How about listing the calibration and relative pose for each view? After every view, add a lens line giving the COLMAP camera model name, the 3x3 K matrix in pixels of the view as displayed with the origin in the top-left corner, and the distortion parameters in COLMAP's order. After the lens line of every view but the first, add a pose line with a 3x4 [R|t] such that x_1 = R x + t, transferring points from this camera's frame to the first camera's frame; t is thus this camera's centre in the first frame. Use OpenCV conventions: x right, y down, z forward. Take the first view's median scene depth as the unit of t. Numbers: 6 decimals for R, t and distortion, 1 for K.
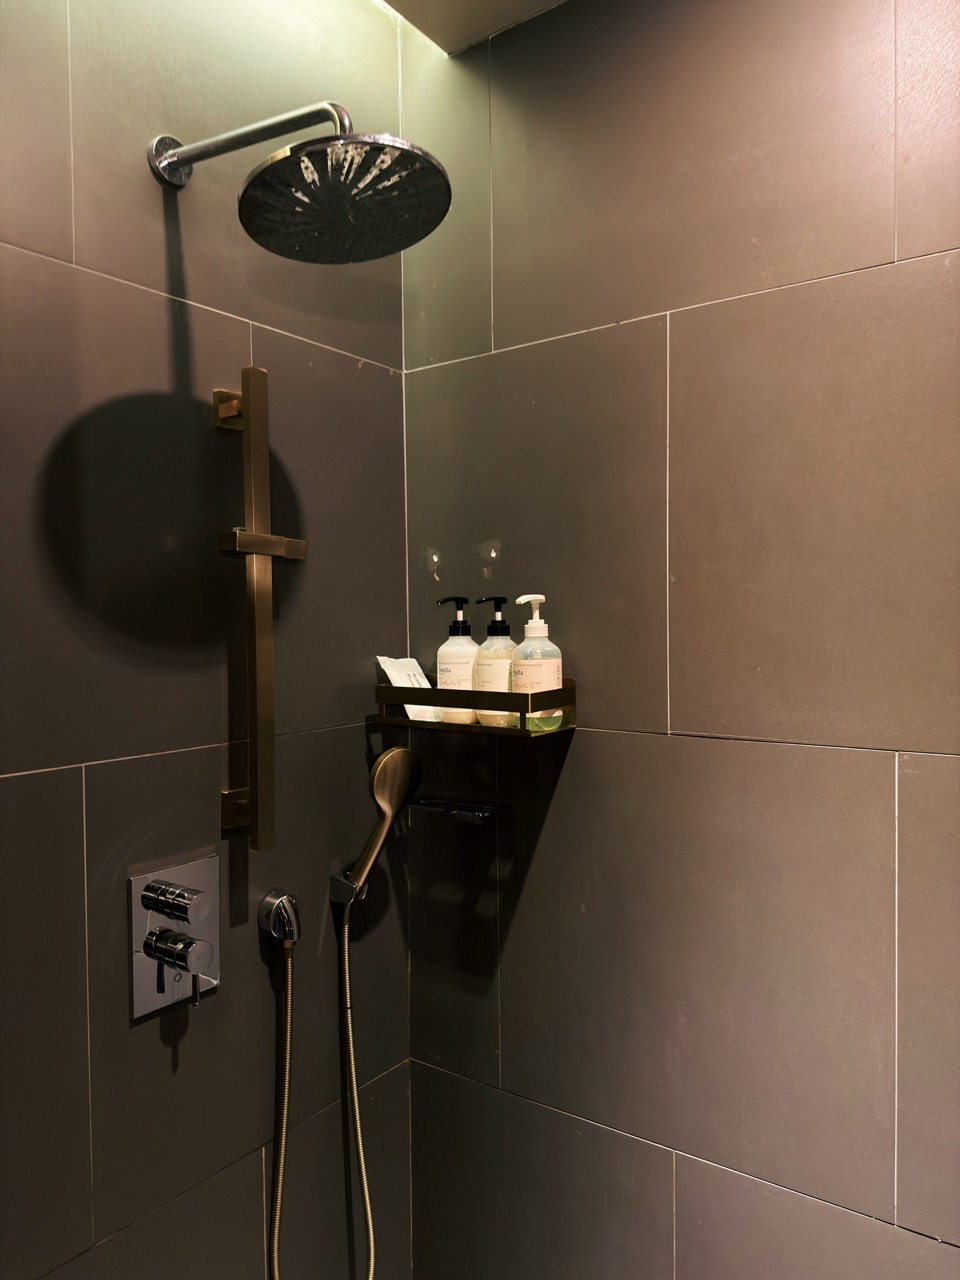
lens RADIAL K [[902.8, 0, 466.2], [0, 902.8, 629.9], [0, 0, 1]] dist [0.157675, -0.275694]
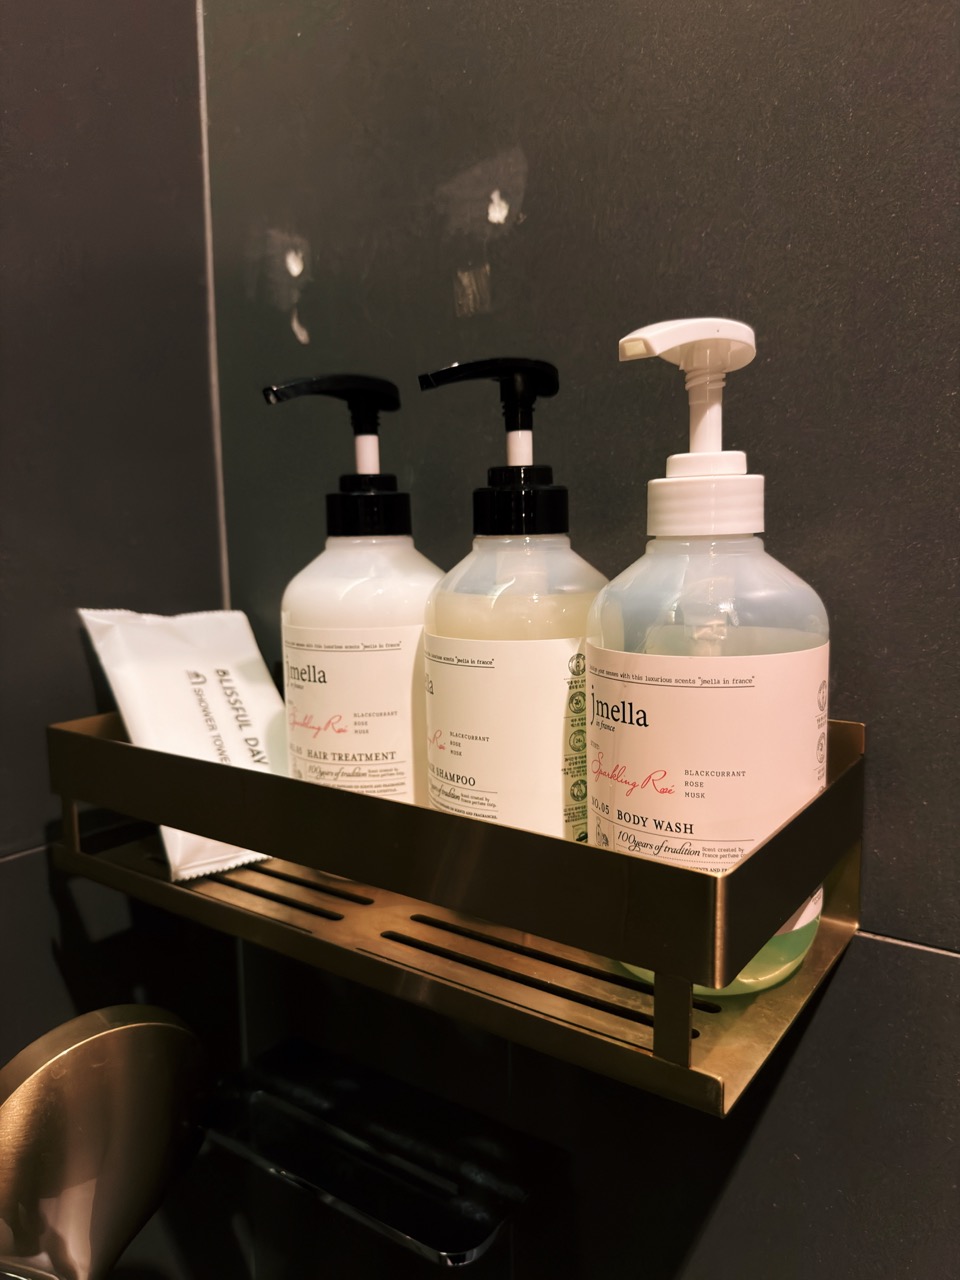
lens RADIAL K [[902.8, 0, 466.2], [0, 902.8, 629.9], [0, 0, 1]] dist [0.157675, -0.275694]
pose [[0.999986, -0.005286, 0.000795, 0.021246], [0.005173, 0.994412, 0.105437, 0.006329], [-0.001348, -0.105432, 0.994426, 0.760782]]
